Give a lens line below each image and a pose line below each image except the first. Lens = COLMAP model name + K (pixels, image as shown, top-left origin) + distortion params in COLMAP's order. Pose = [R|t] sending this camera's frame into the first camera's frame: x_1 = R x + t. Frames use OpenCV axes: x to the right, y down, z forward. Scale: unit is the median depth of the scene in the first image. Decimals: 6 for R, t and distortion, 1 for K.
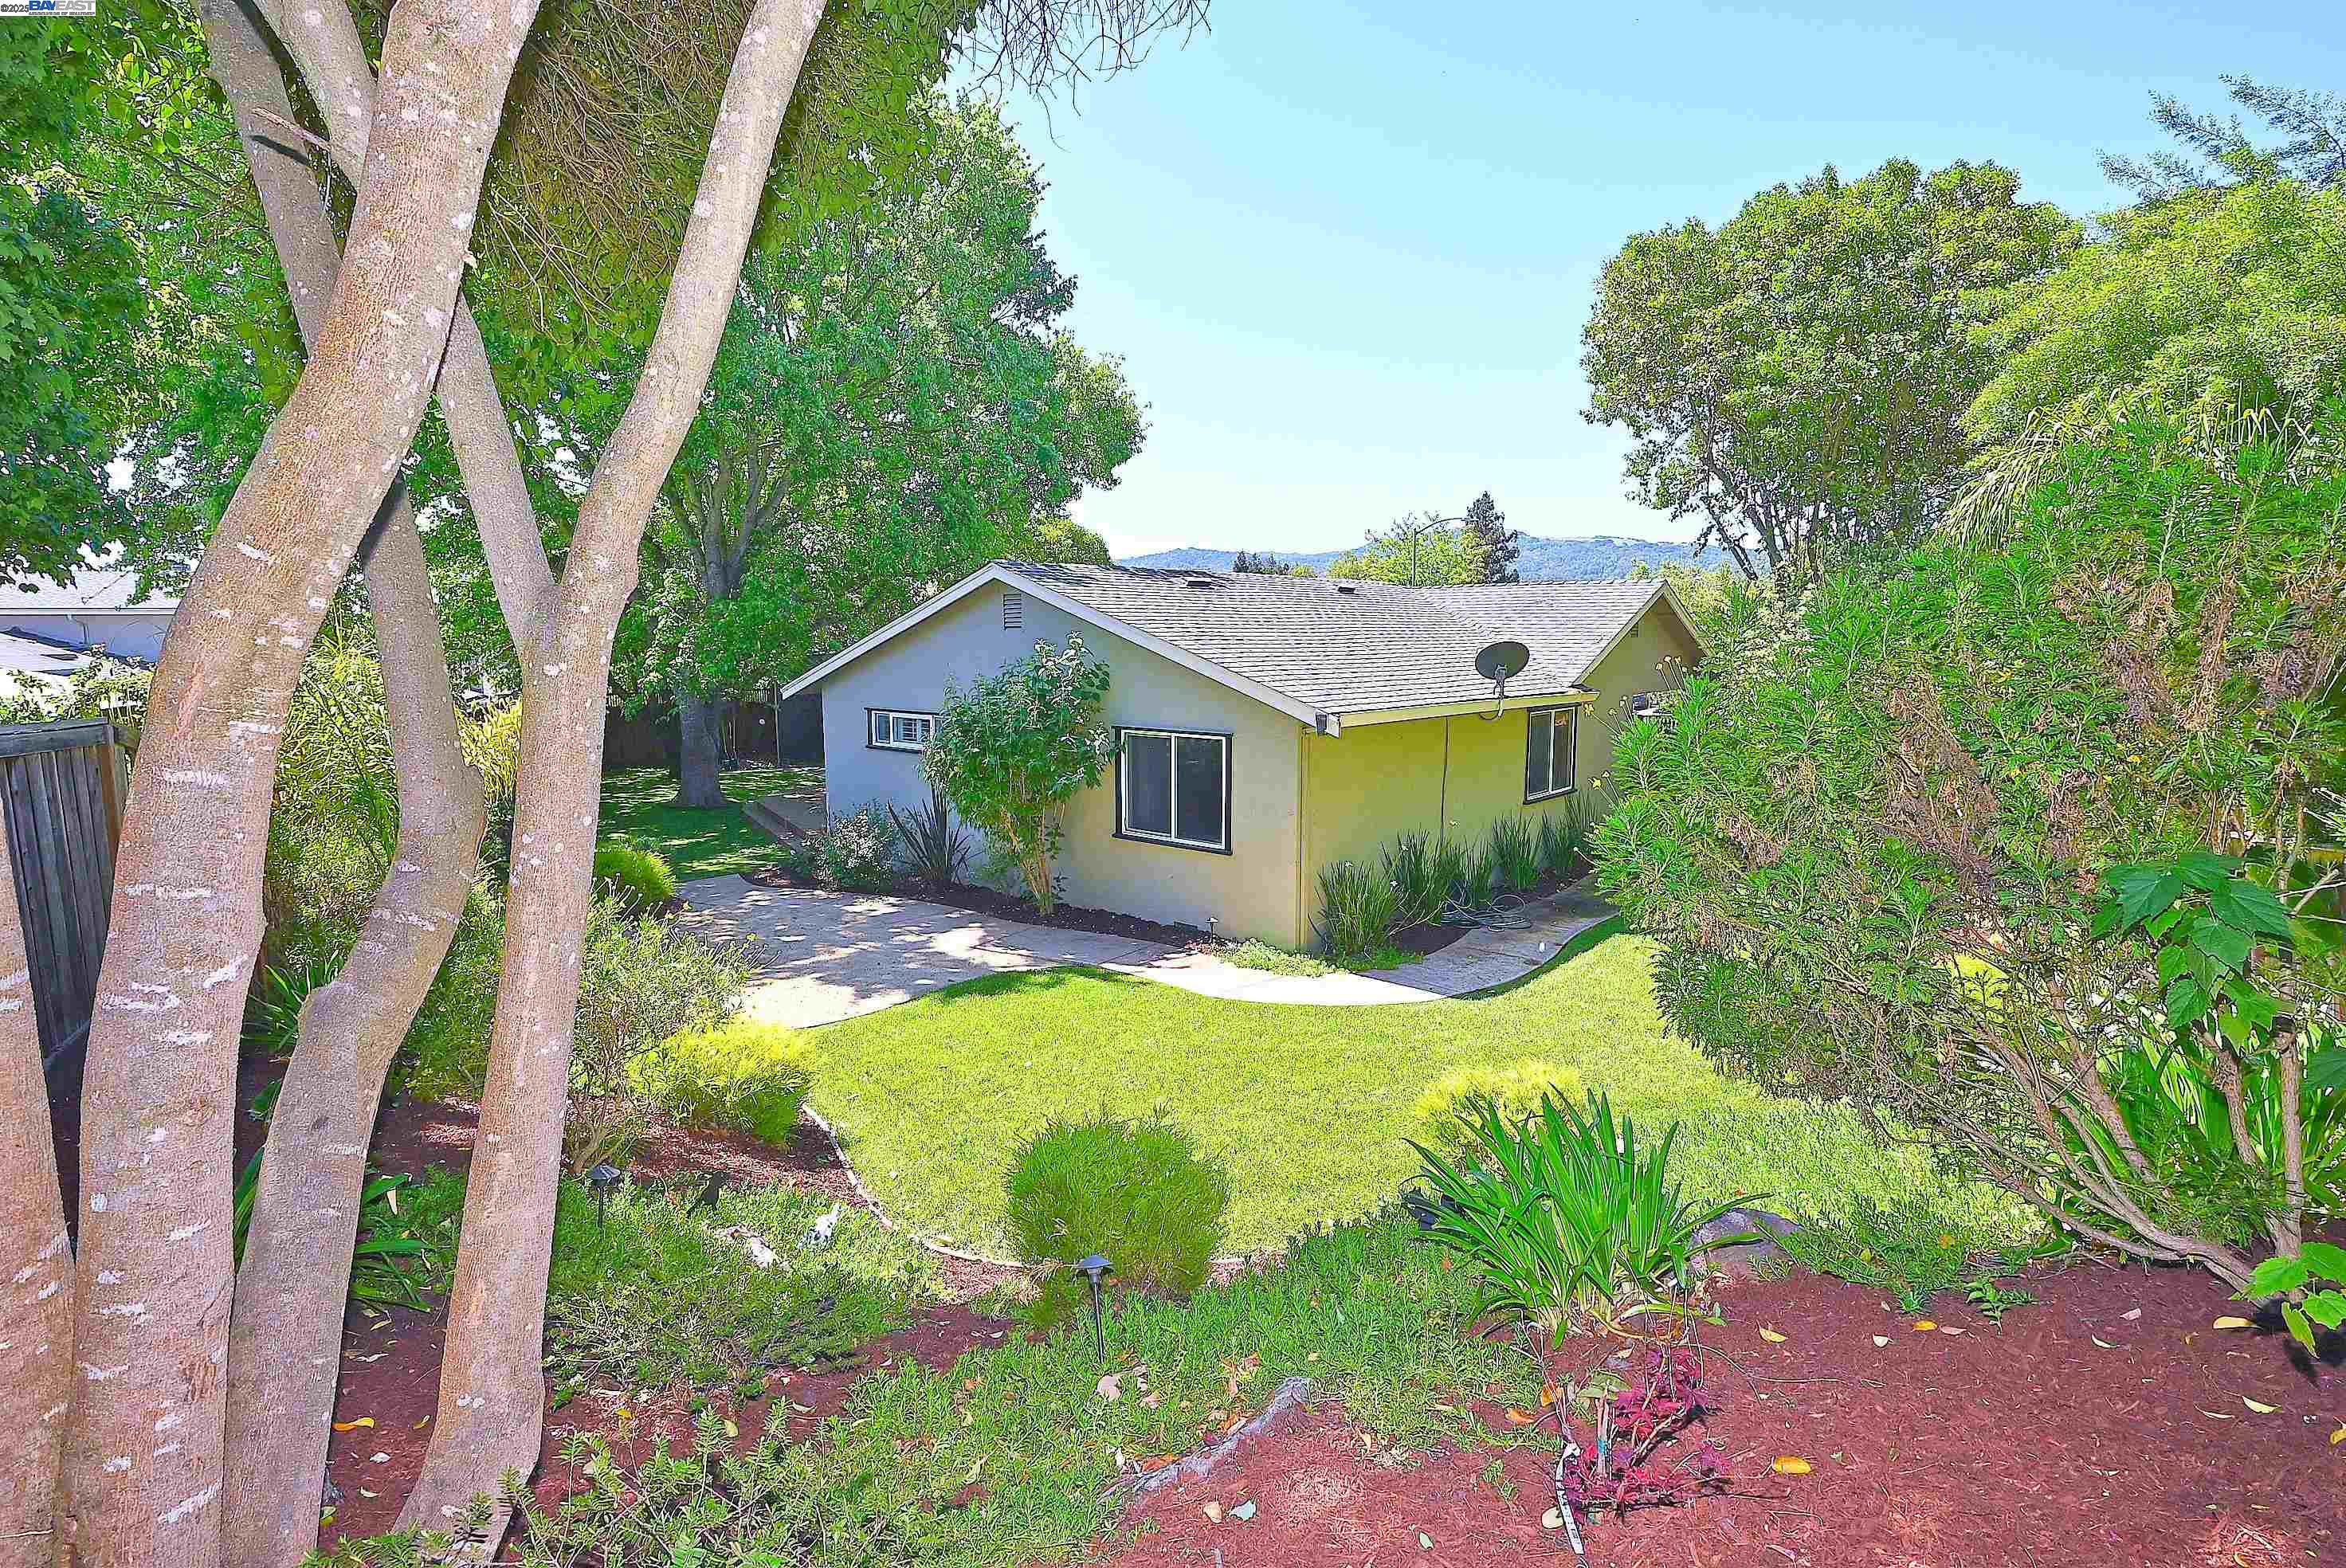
lens RADIAL K [[1167.0, 0, 1169.5], [0, 1167.0, 786.3], [0, 0, 1]] dist [-0.001252, 0.000399]
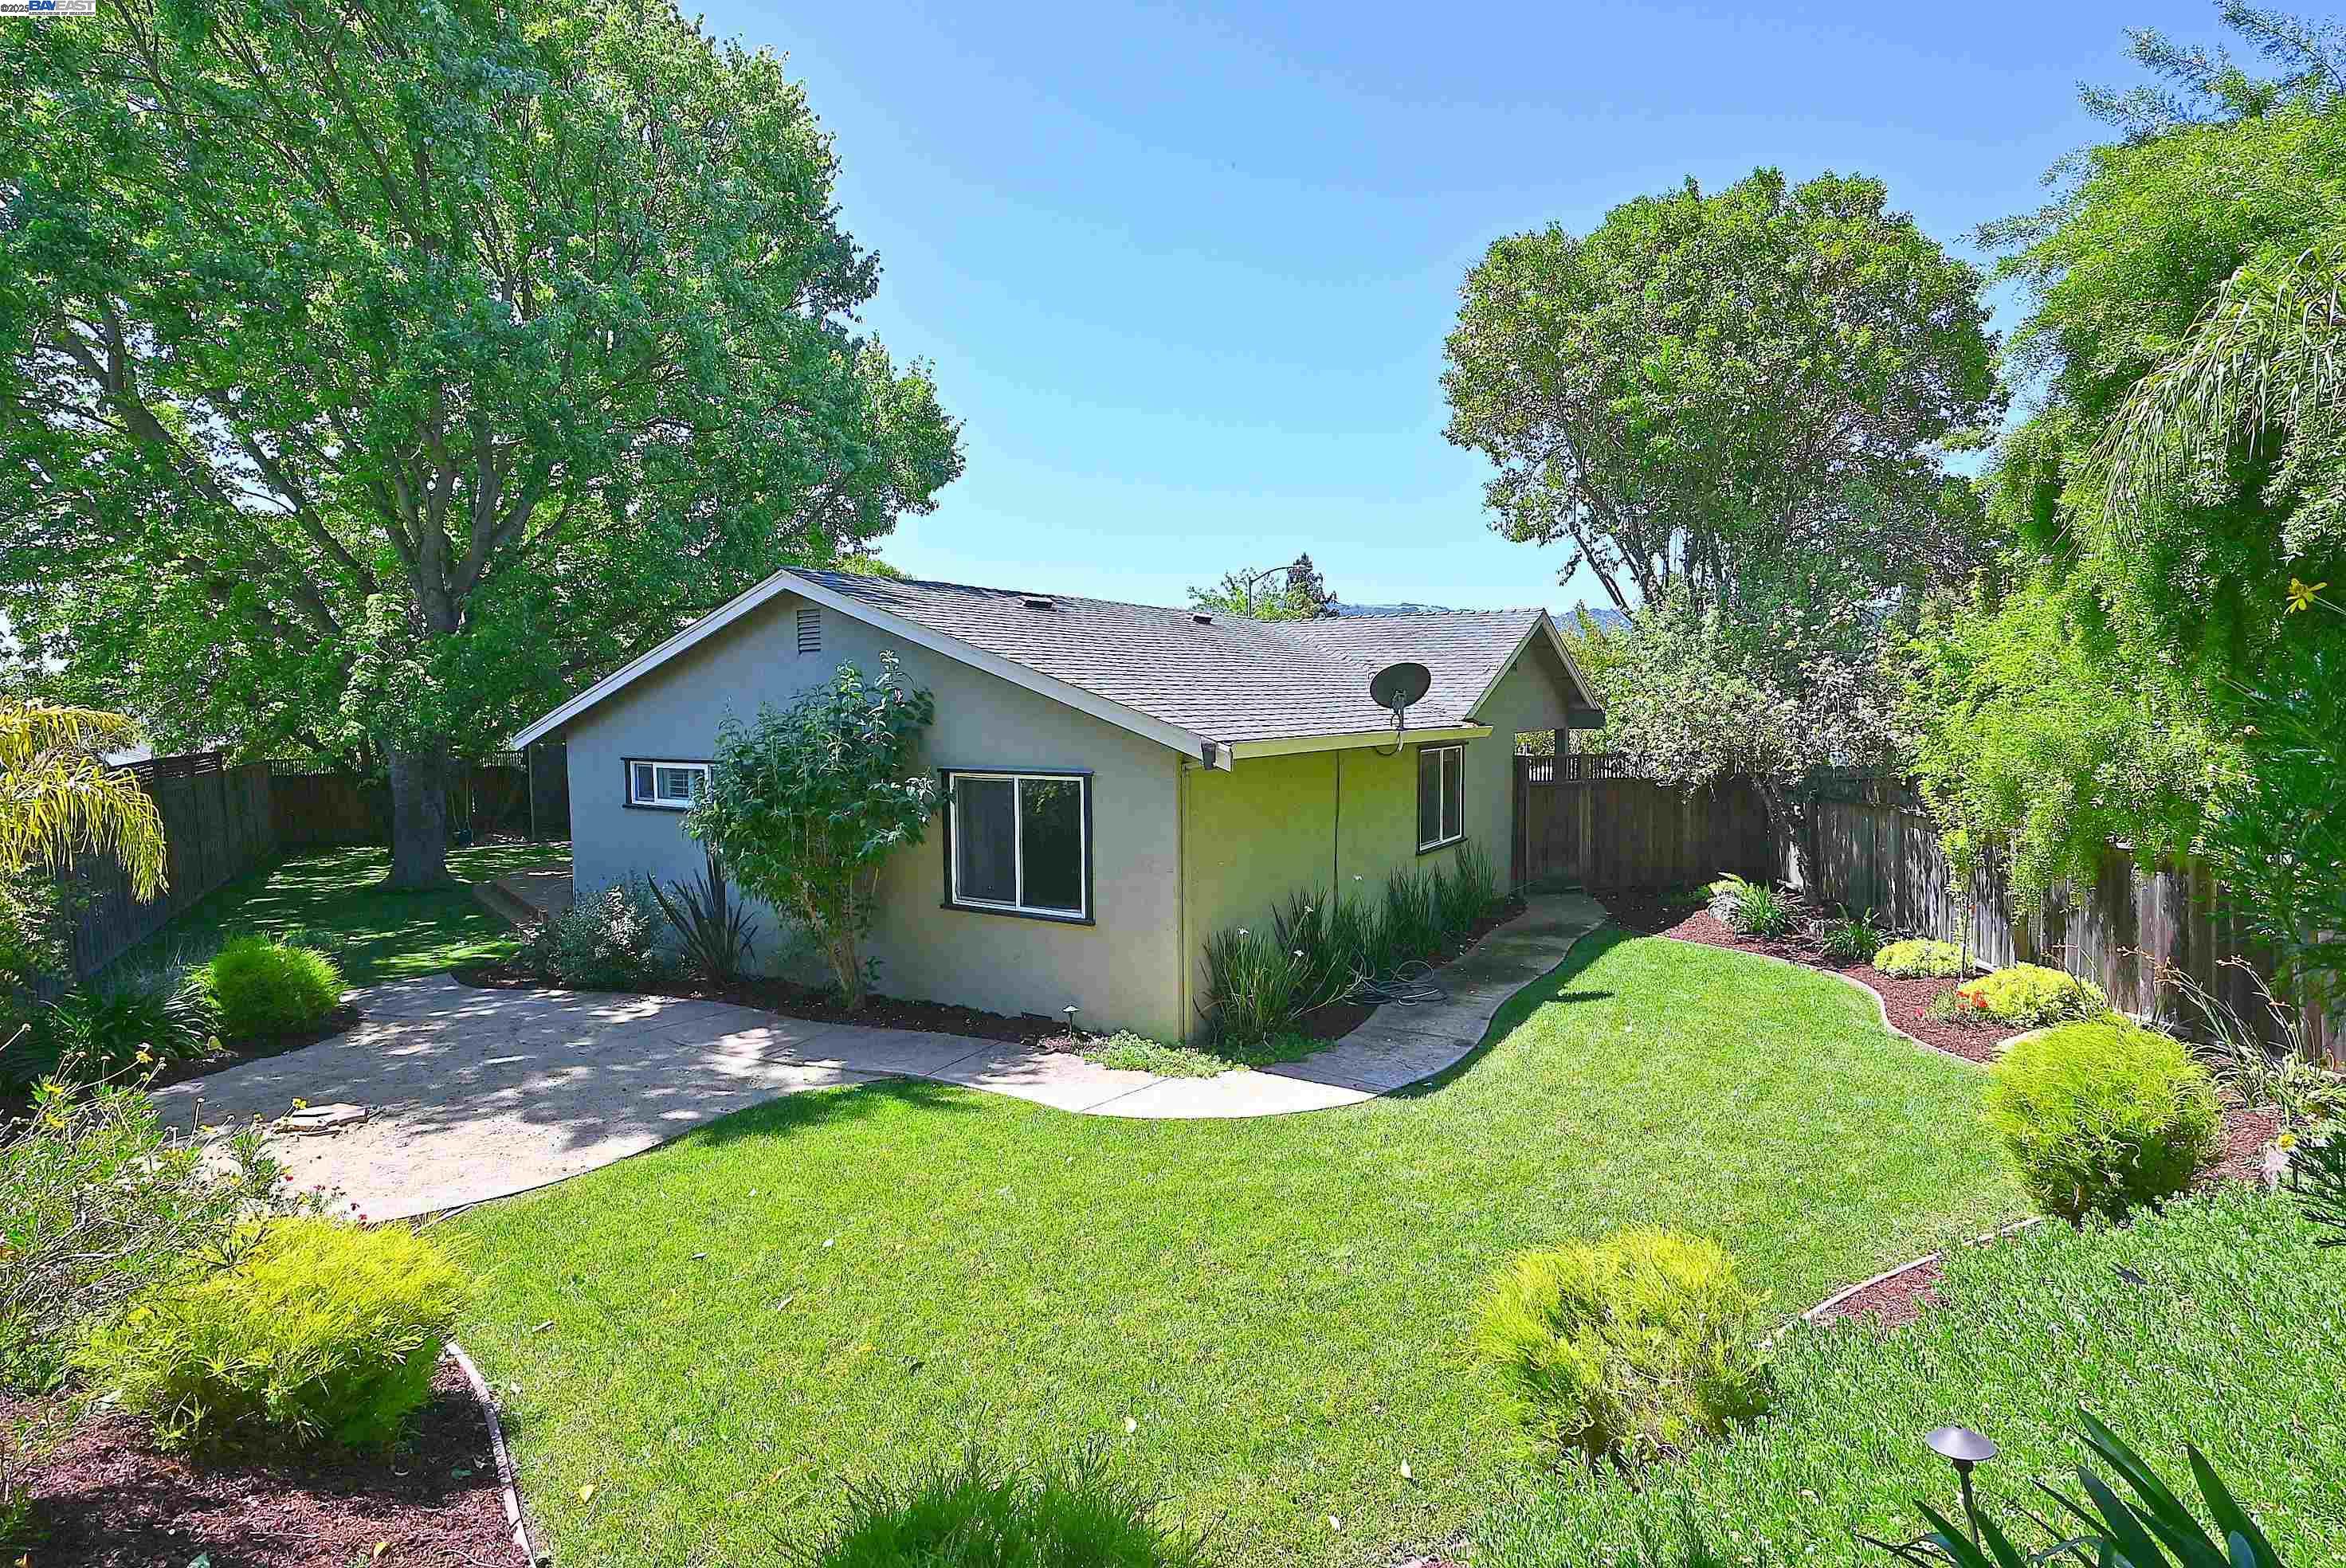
lens RADIAL K [[1167.0, 0, 1169.5], [0, 1167.0, 786.3], [0, 0, 1]] dist [-0.001252, 0.000399]
pose [[0.987717, -0.018277, 0.155178, -0.016549], [0.027474, 0.997977, -0.057328, 0.010588], [-0.153816, 0.060887, 0.986222, 0.185841]]
